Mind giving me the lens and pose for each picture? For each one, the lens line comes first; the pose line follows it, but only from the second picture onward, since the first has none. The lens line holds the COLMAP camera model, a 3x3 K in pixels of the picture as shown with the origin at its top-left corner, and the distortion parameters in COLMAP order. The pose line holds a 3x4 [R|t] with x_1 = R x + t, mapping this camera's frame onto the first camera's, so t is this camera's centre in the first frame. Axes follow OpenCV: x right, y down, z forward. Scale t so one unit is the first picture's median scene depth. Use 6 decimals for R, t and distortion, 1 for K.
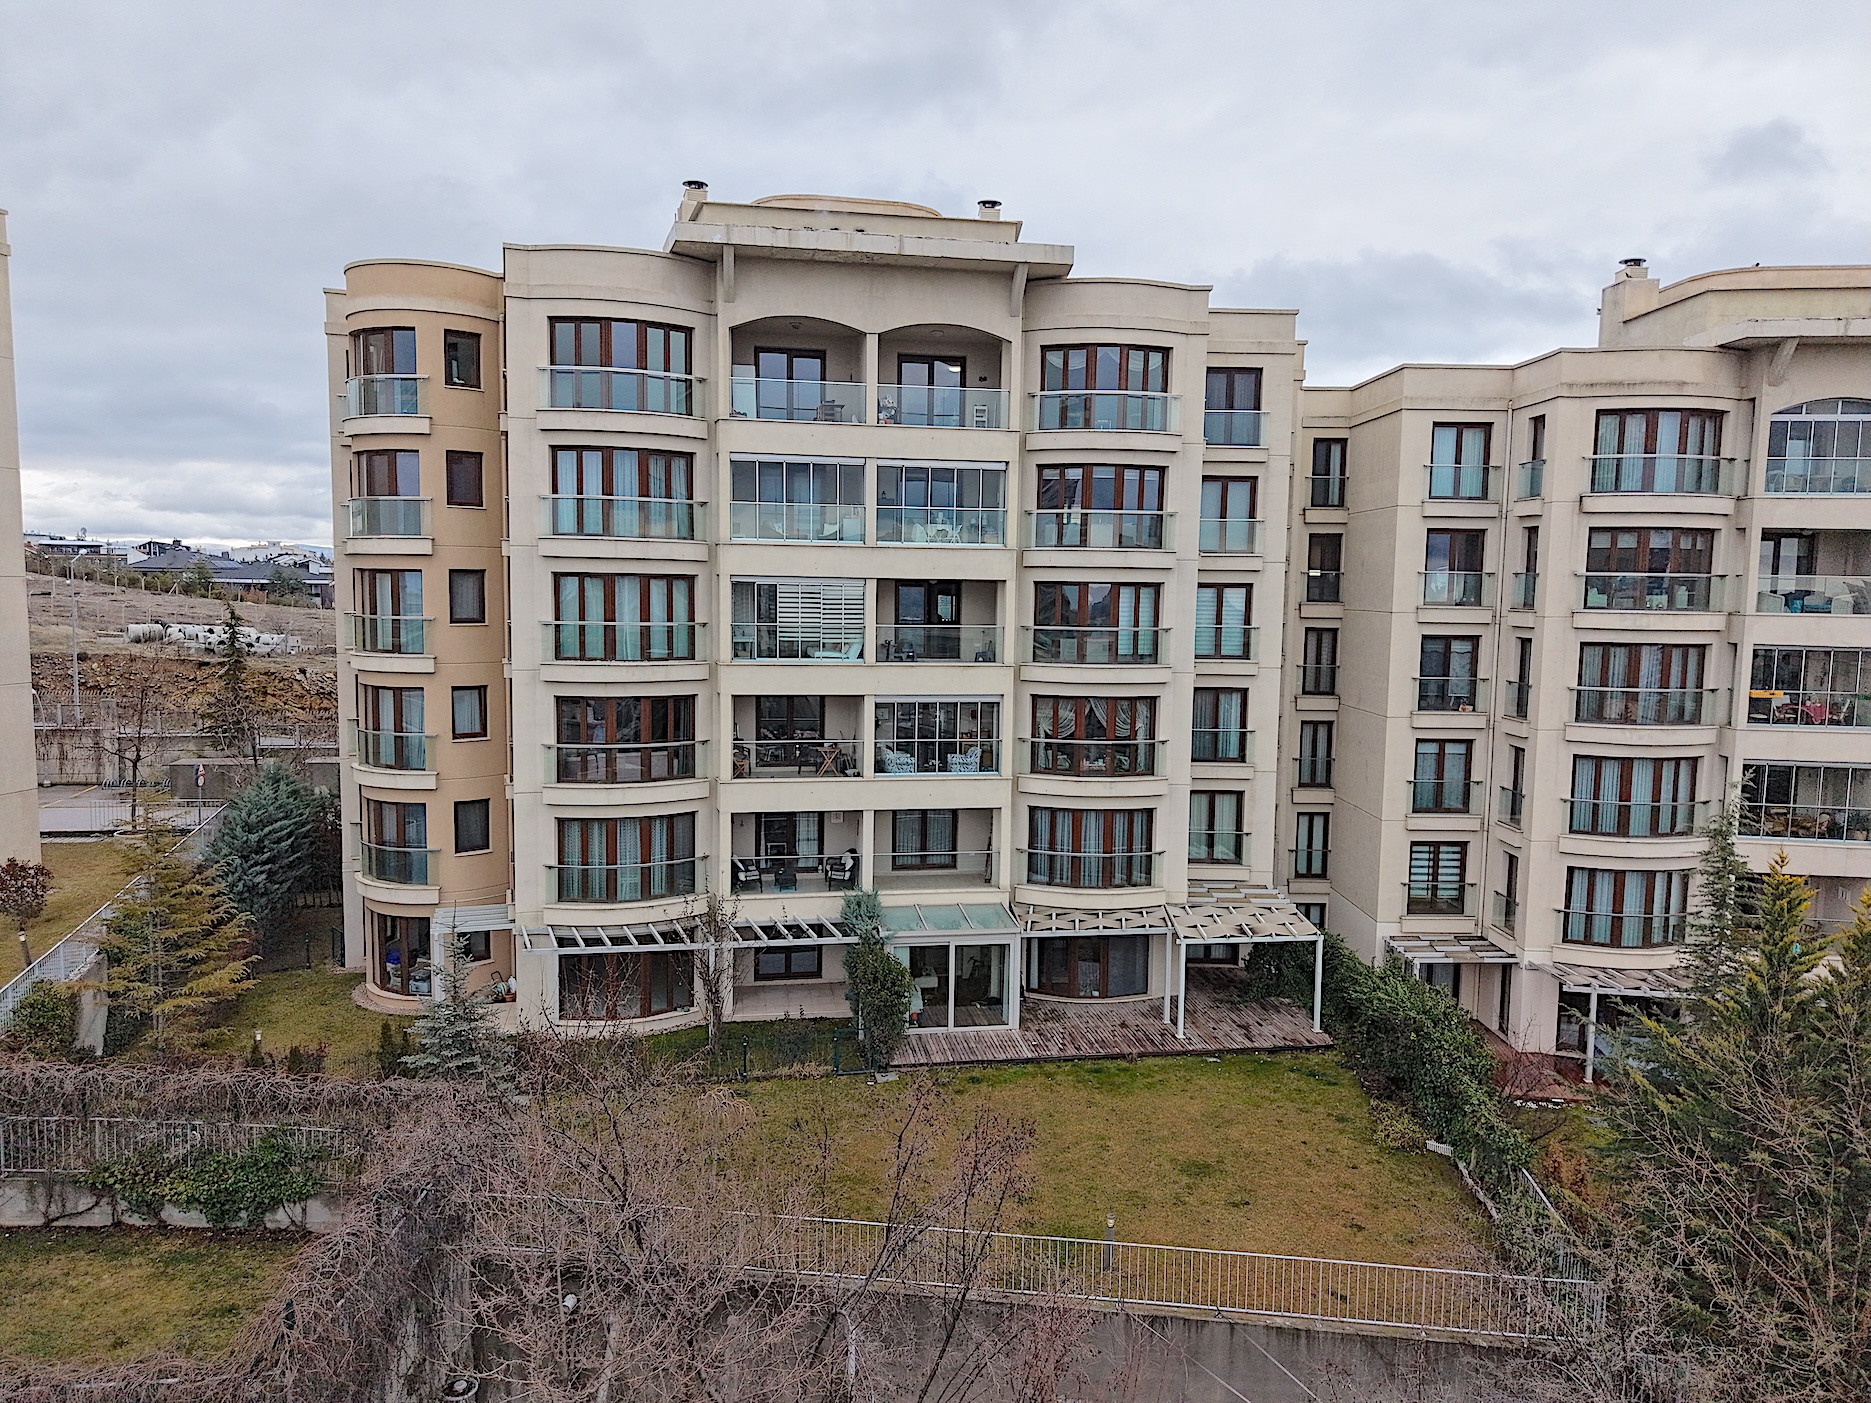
lens RADIAL K [[1272.7, 0, 935.5], [0, 1272.7, 701.5], [0, 0, 1]] dist [0.010198, -0.003013]
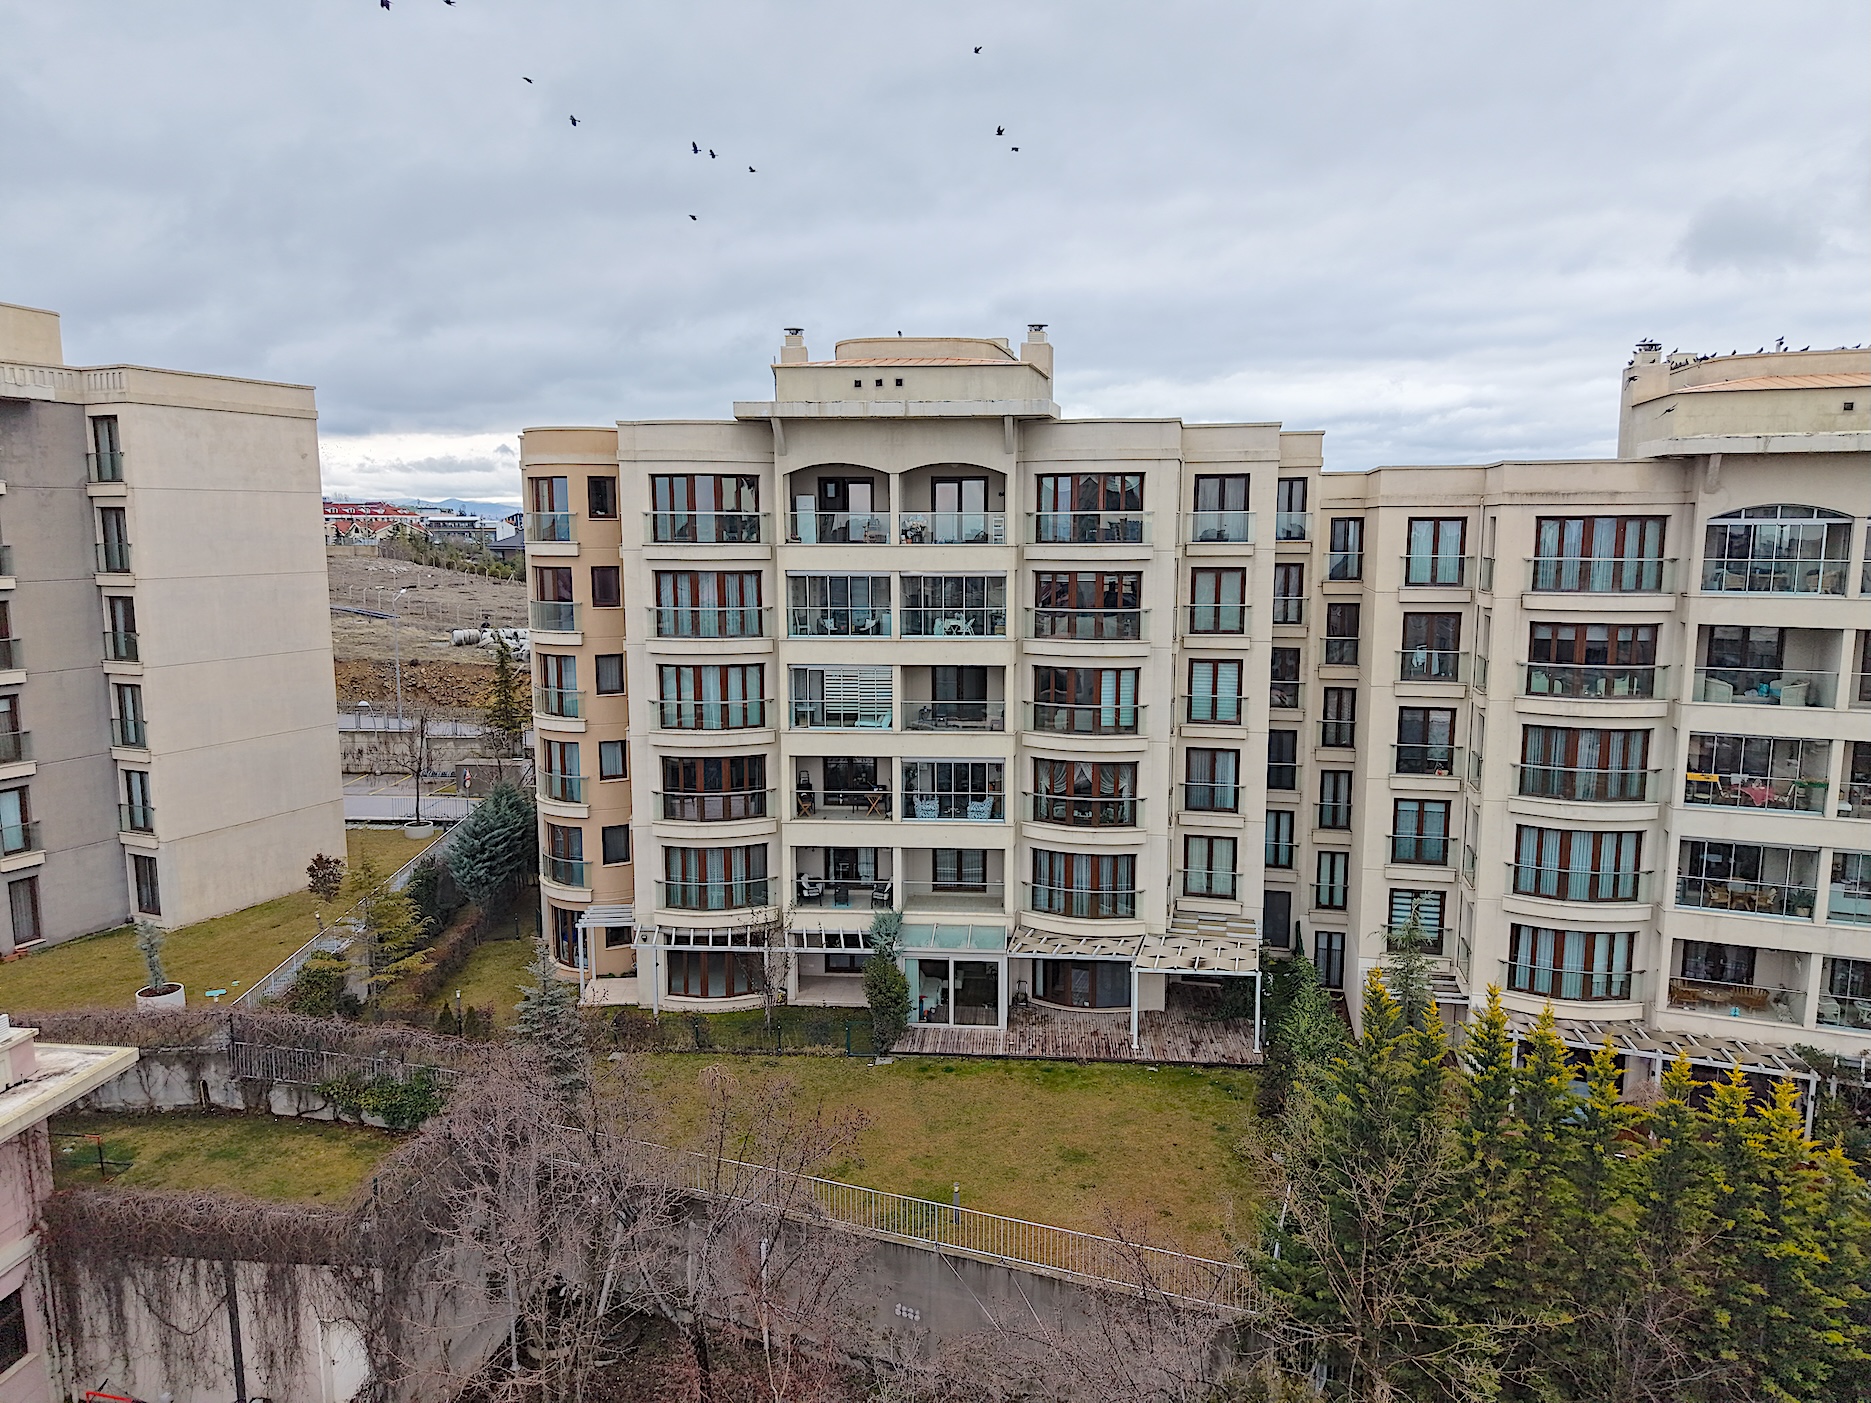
lens RADIAL K [[1283.4, 0, 931.9], [0, 1283.4, 695.7], [0, 0, 1]] dist [0.020734, -0.001783]
pose [[0.968405, 0.016091, -0.248864, 0.292273], [-0.005942, 0.999122, 0.041478, -0.117019], [0.249313, -0.038688, 0.967650, -0.214731]]
